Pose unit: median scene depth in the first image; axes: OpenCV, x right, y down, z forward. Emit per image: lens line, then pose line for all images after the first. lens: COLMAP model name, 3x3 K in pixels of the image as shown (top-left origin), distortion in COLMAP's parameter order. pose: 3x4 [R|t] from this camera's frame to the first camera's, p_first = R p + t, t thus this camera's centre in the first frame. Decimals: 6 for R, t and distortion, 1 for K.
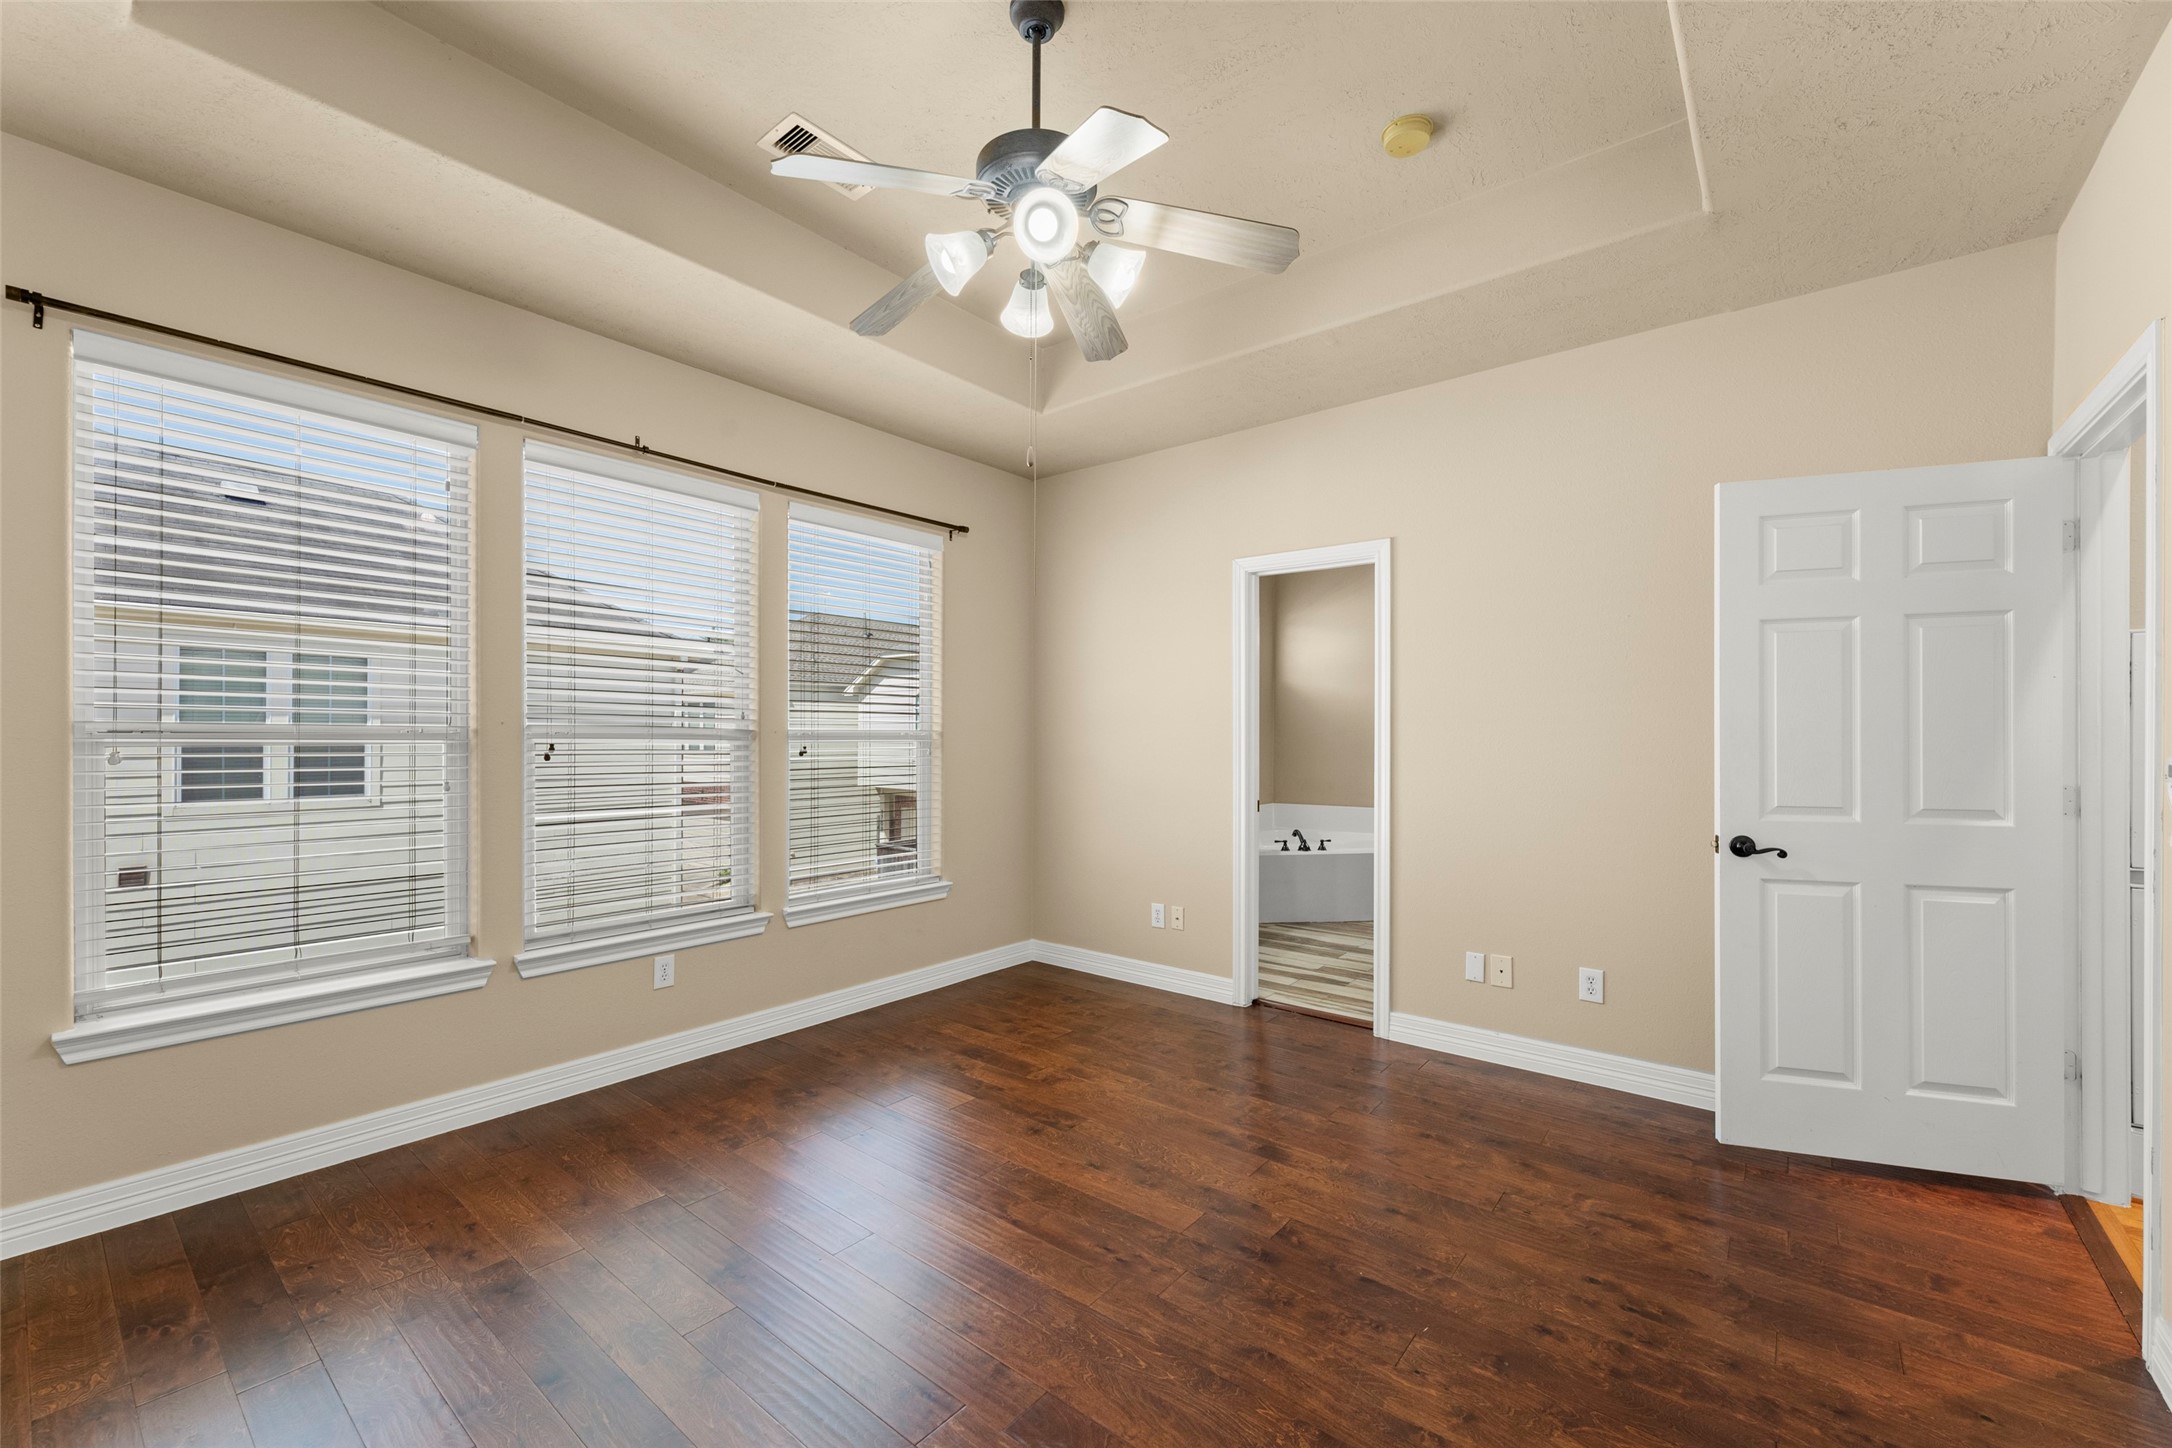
lens RADIAL K [[879.6, 0, 1077.7], [0, 879.6, 739.8], [0, 0, 1]] dist [-0.000379, -0.000200]
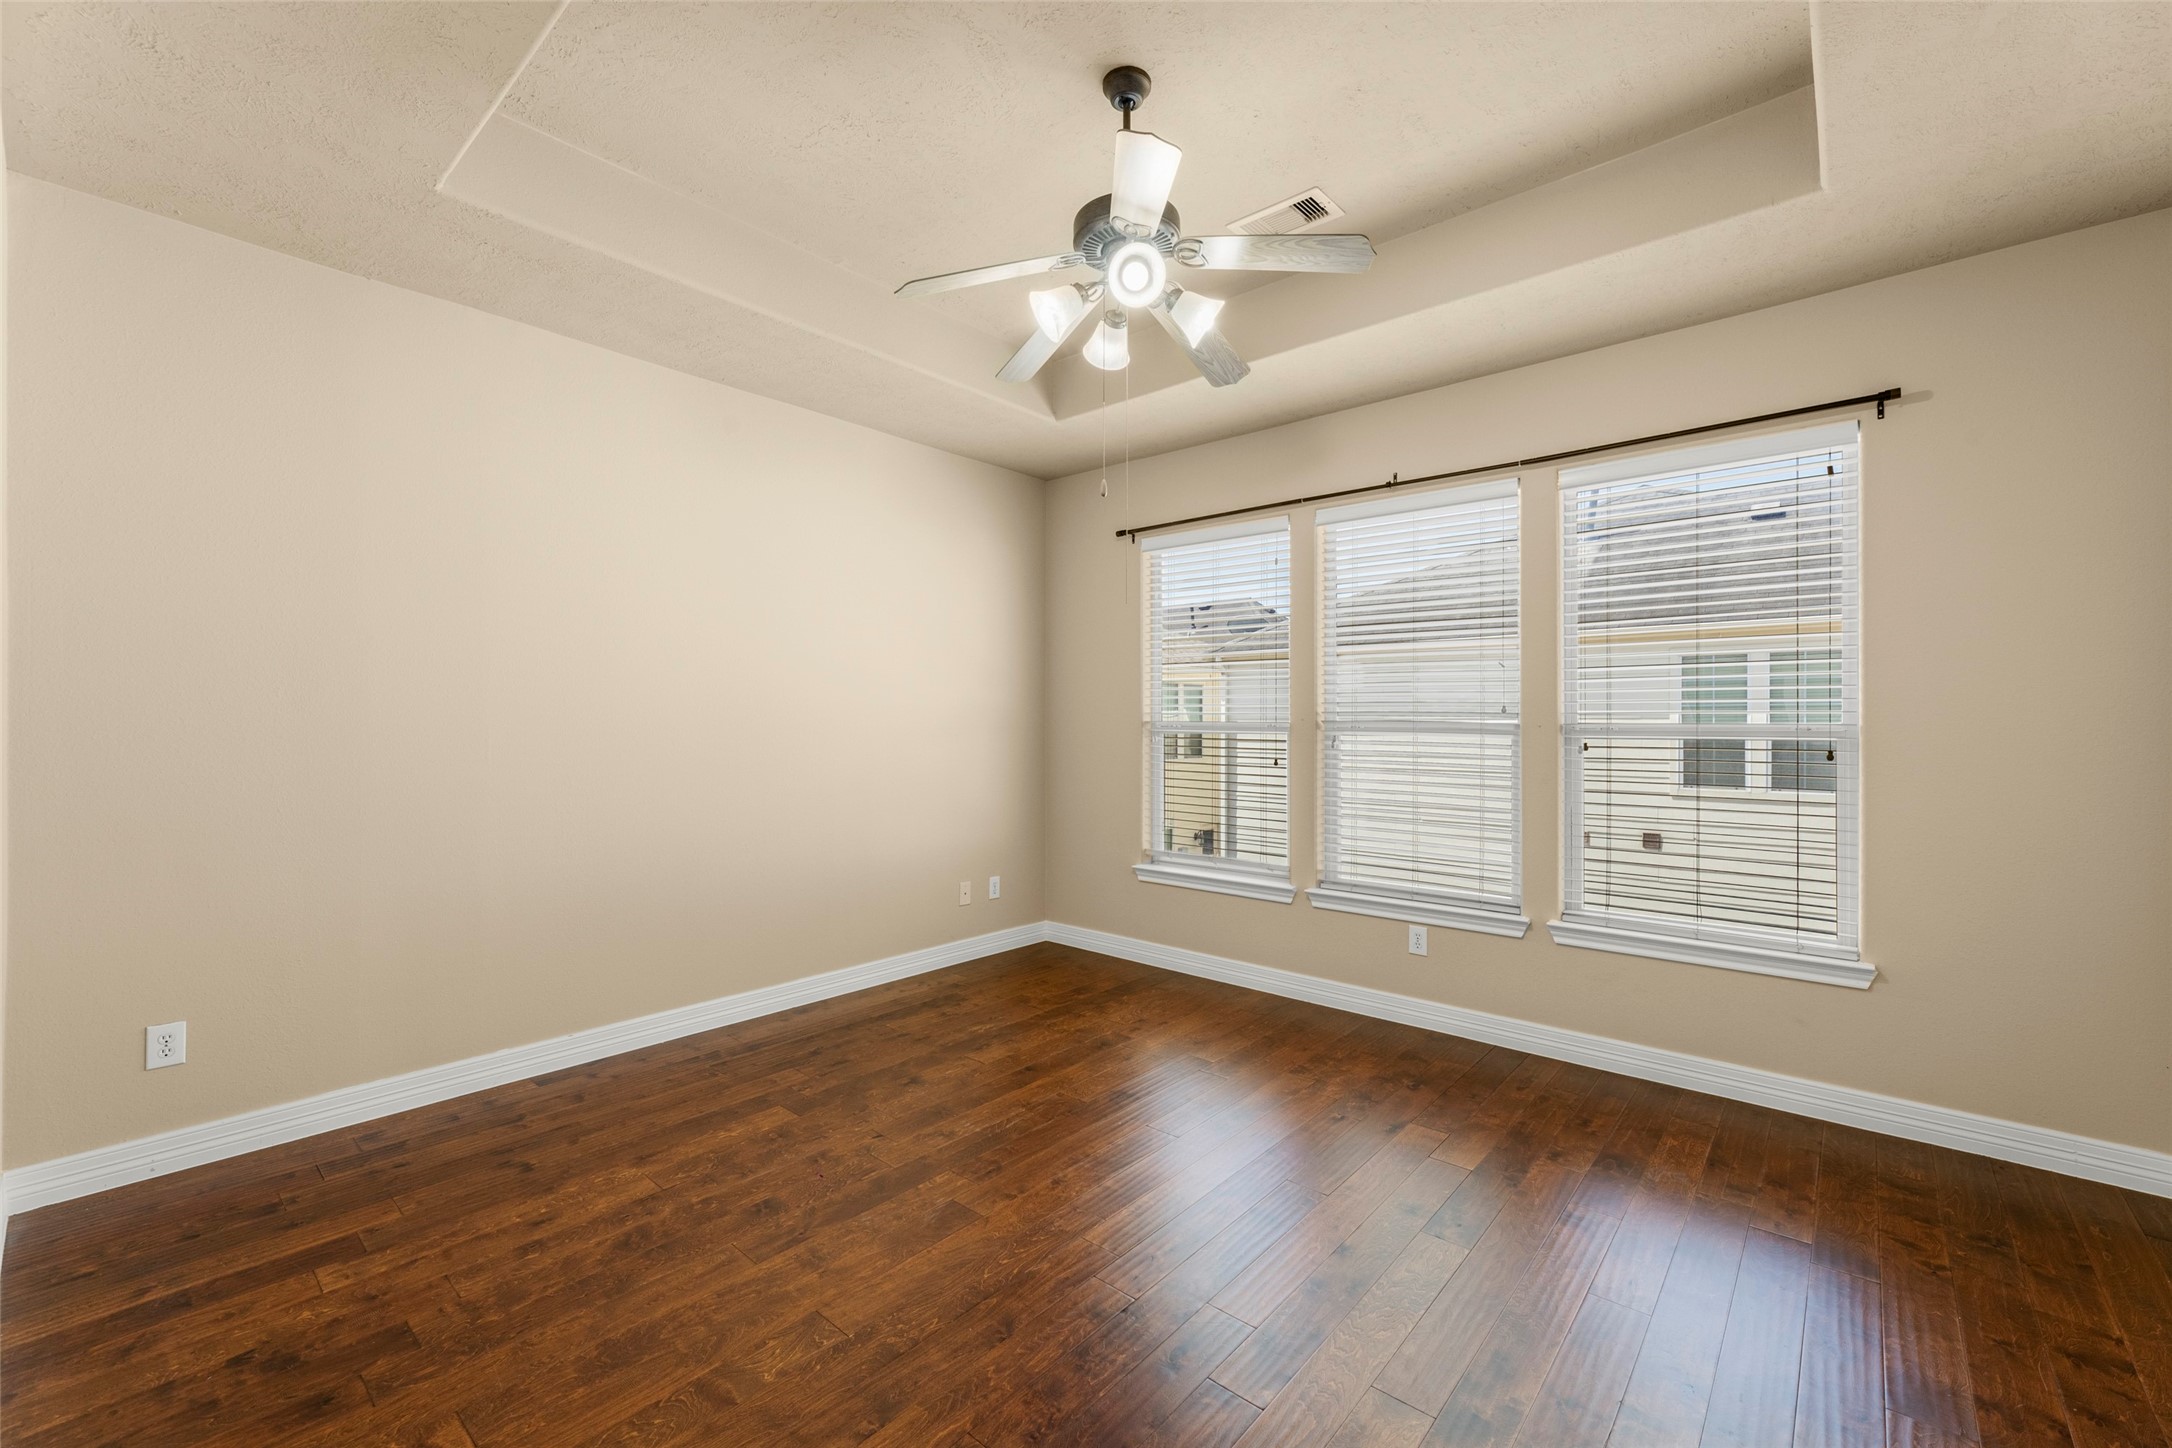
lens RADIAL K [[879.6, 0, 1077.7], [0, 879.6, 739.8], [0, 0, 1]] dist [-0.000379, -0.000200]
pose [[-0.037287, 0.014176, -0.999204, 0.660532], [-0.009908, 0.999845, 0.014555, -0.004562], [0.999255, 0.010443, -0.037141, 0.604639]]
